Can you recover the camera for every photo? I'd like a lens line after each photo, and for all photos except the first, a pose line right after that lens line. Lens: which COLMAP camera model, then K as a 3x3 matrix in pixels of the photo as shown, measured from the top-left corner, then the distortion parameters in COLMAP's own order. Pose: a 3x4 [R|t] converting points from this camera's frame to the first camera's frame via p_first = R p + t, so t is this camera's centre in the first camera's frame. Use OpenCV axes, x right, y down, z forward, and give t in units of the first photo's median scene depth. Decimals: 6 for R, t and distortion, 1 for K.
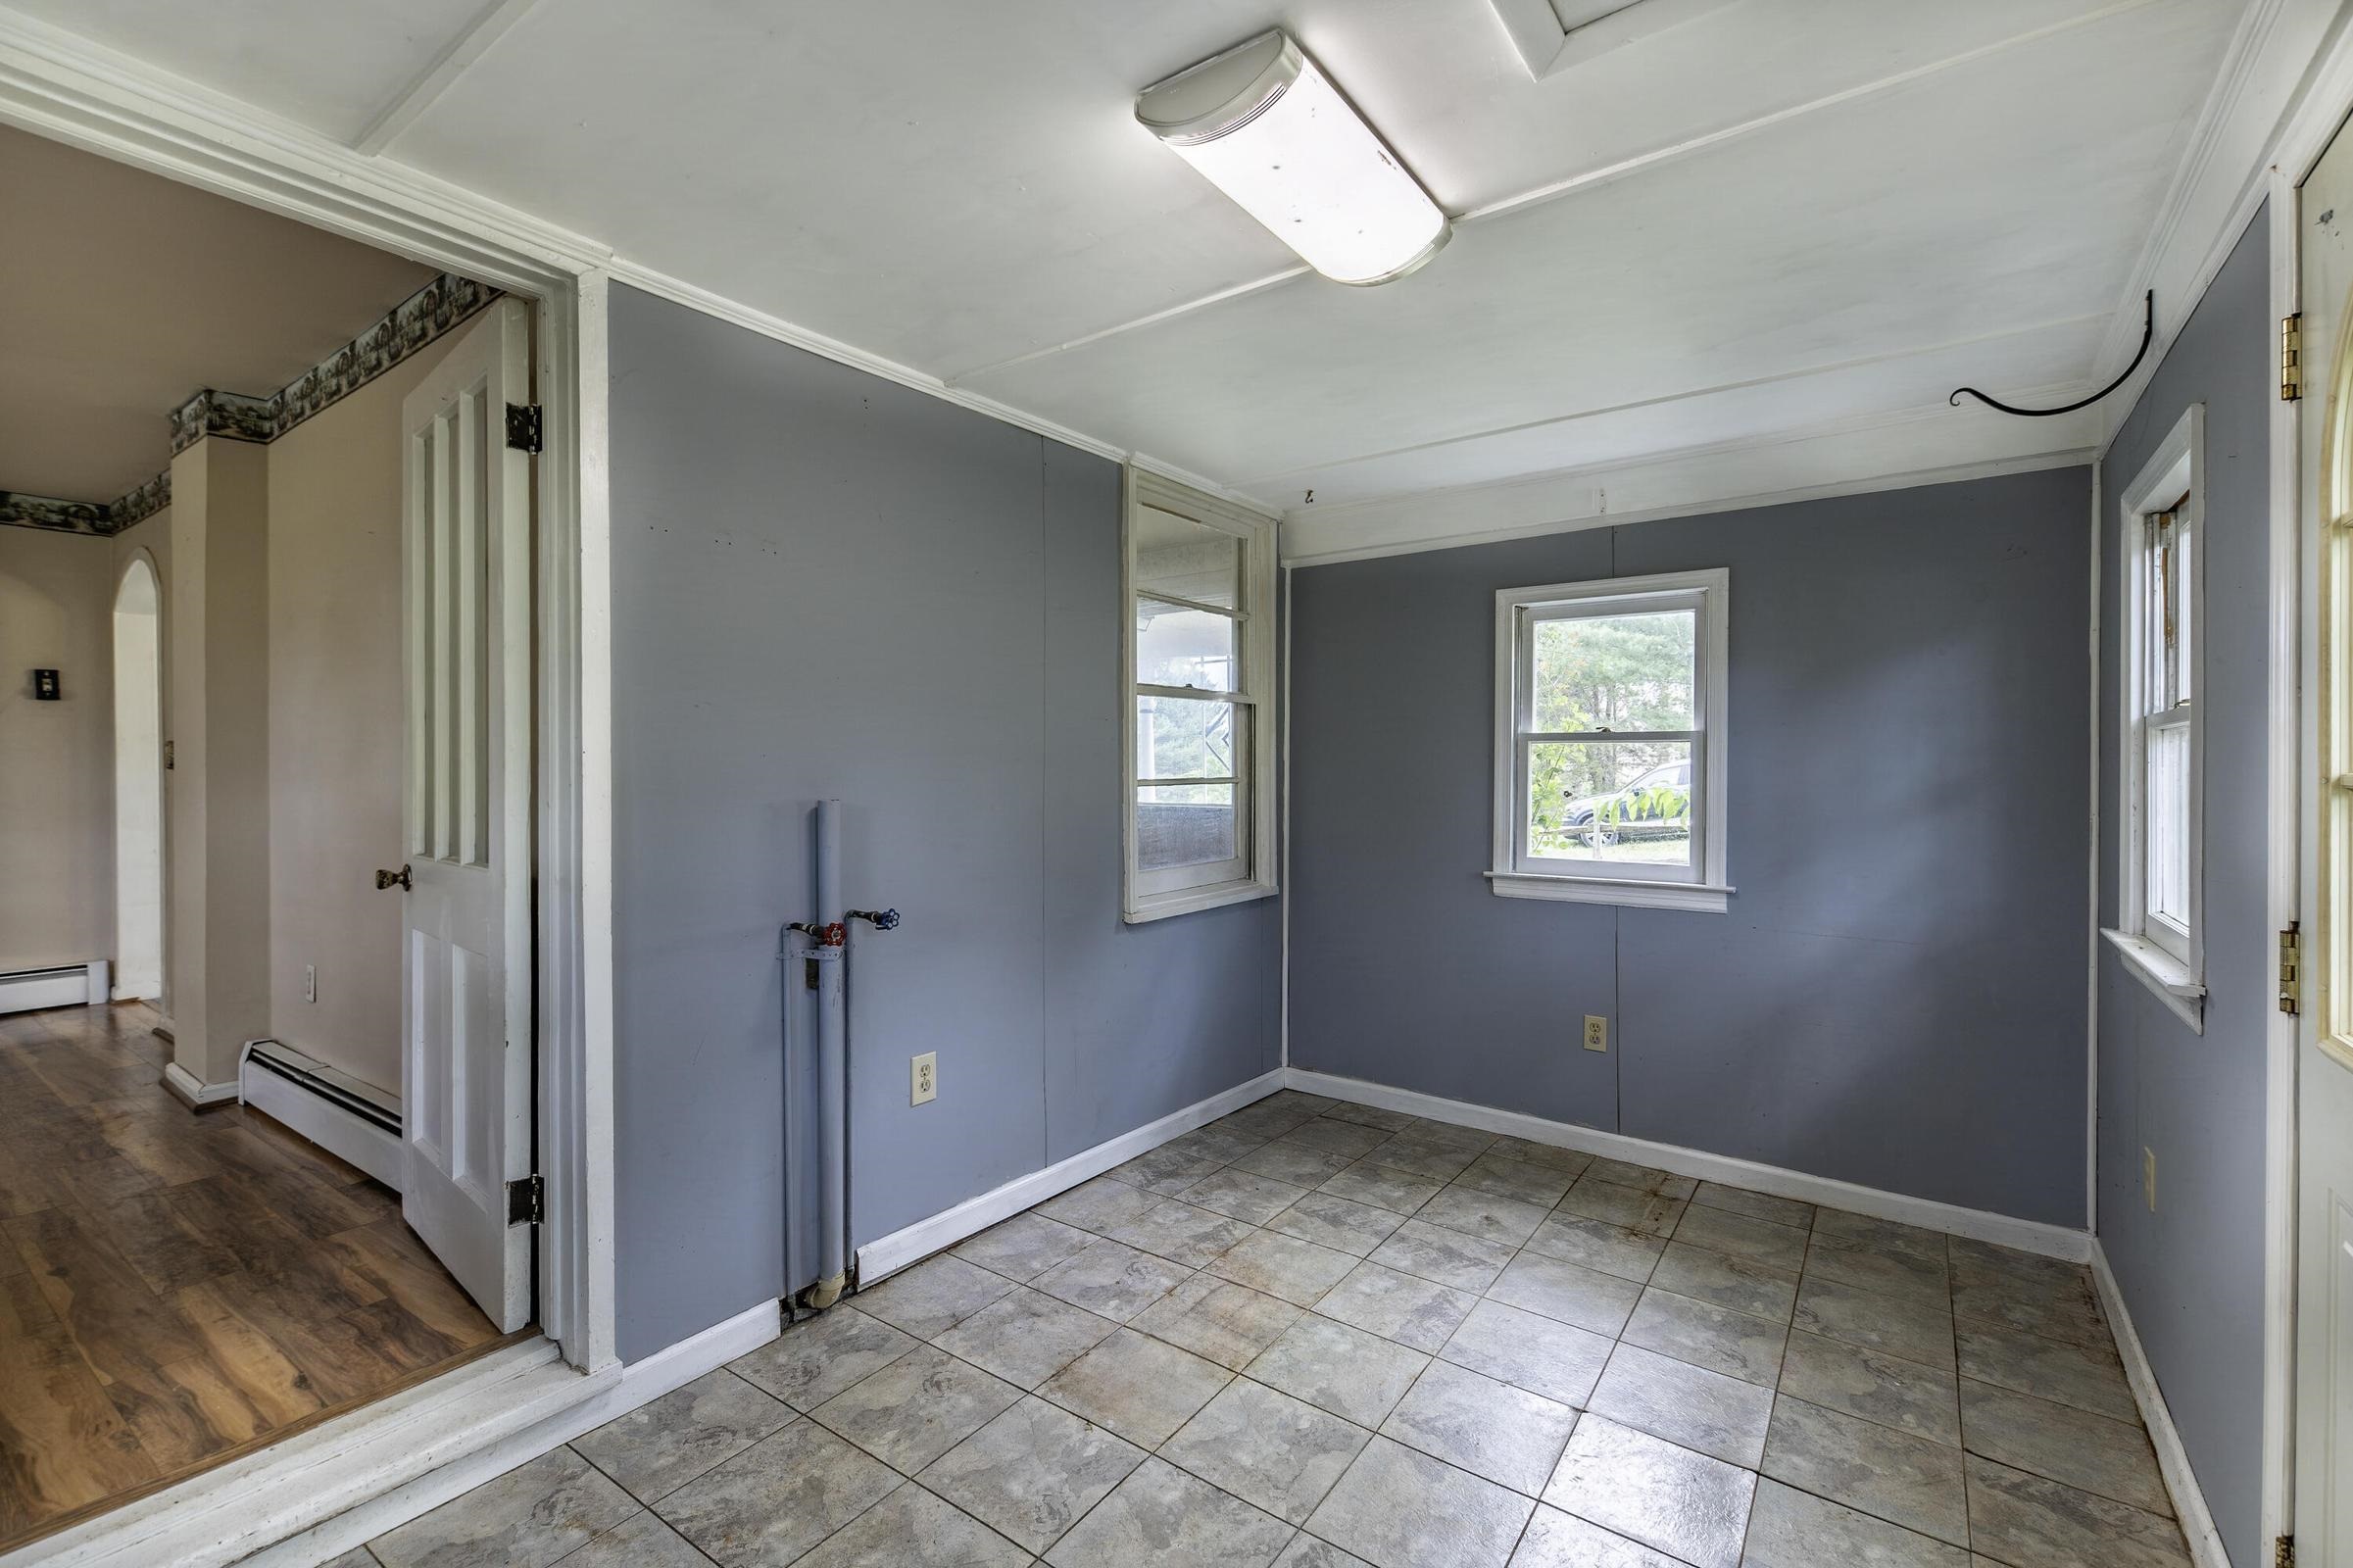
lens RADIAL K [[1029.4, 0, 1182.3], [0, 1029.4, 772.6], [0, 0, 1]] dist [0.004824, -0.001439]
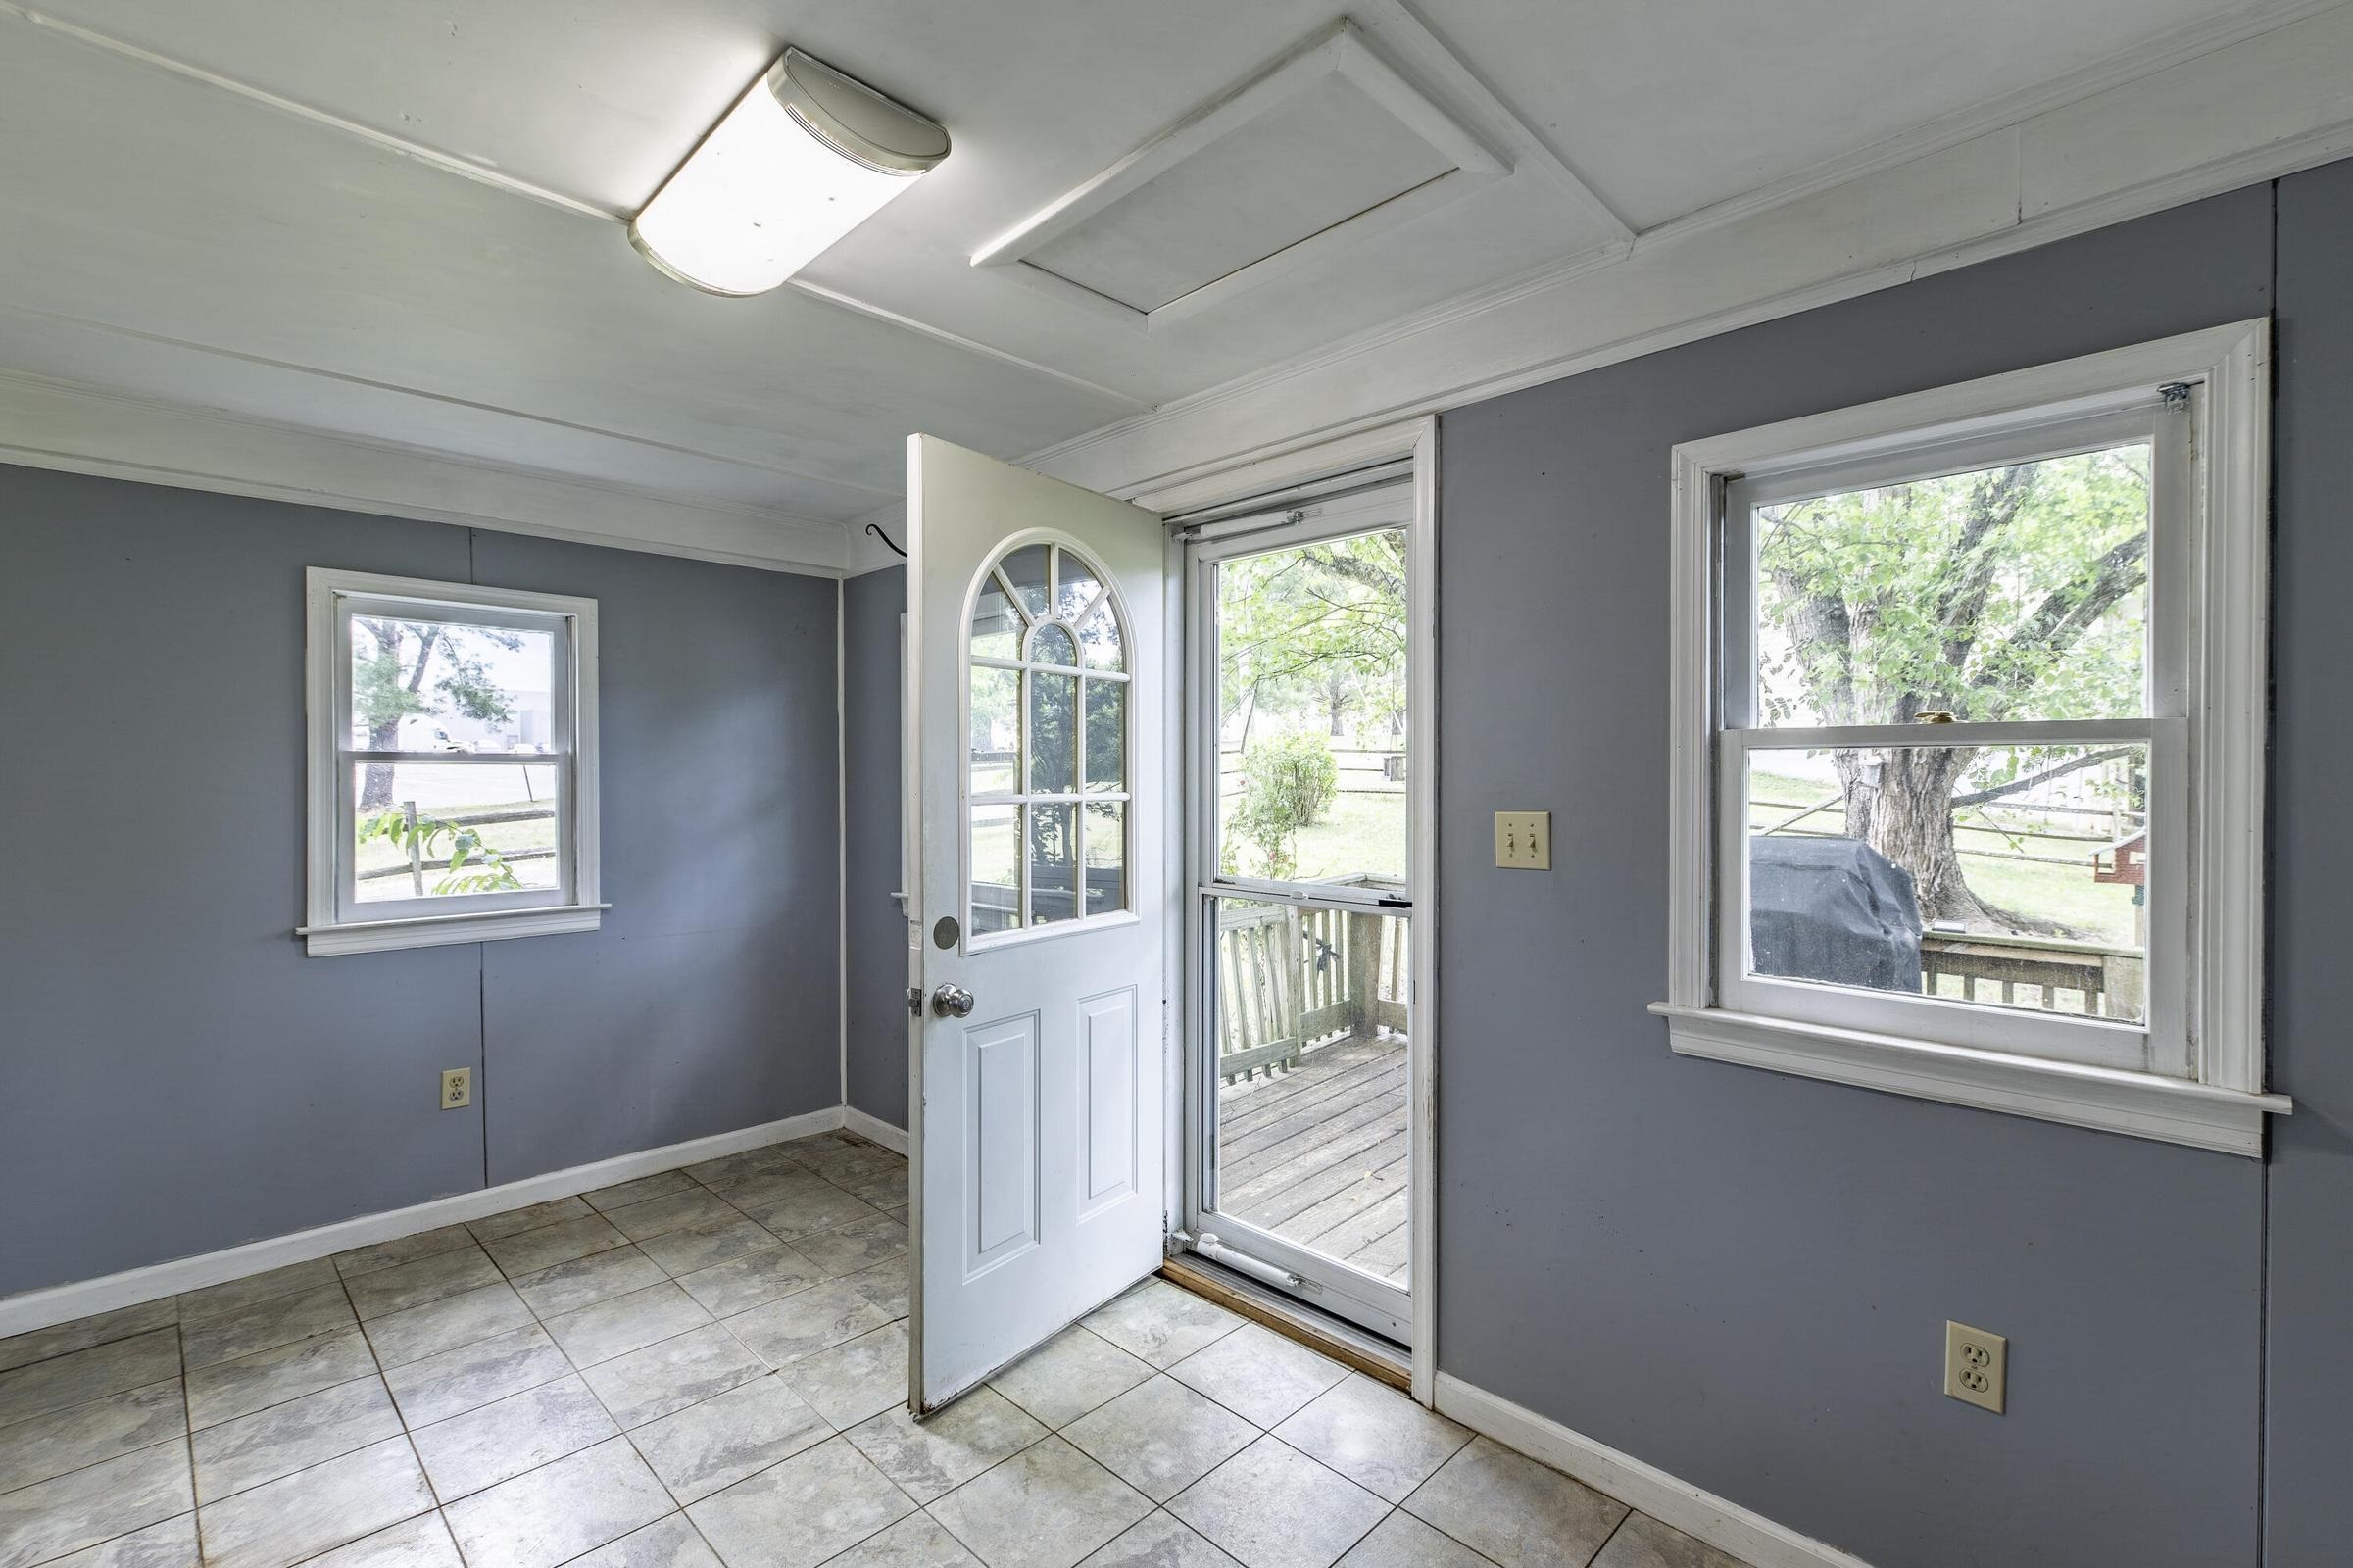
lens RADIAL K [[1029.4, 0, 1177.0], [0, 1029.4, 784.2], [0, 0, 1]] dist [0.004824, -0.001439]
pose [[0.158928, -0.007037, 0.987265, -0.425252], [0.010896, 0.999926, 0.005373, -0.010540], [-0.987230, 0.009903, 0.158993, 0.259364]]
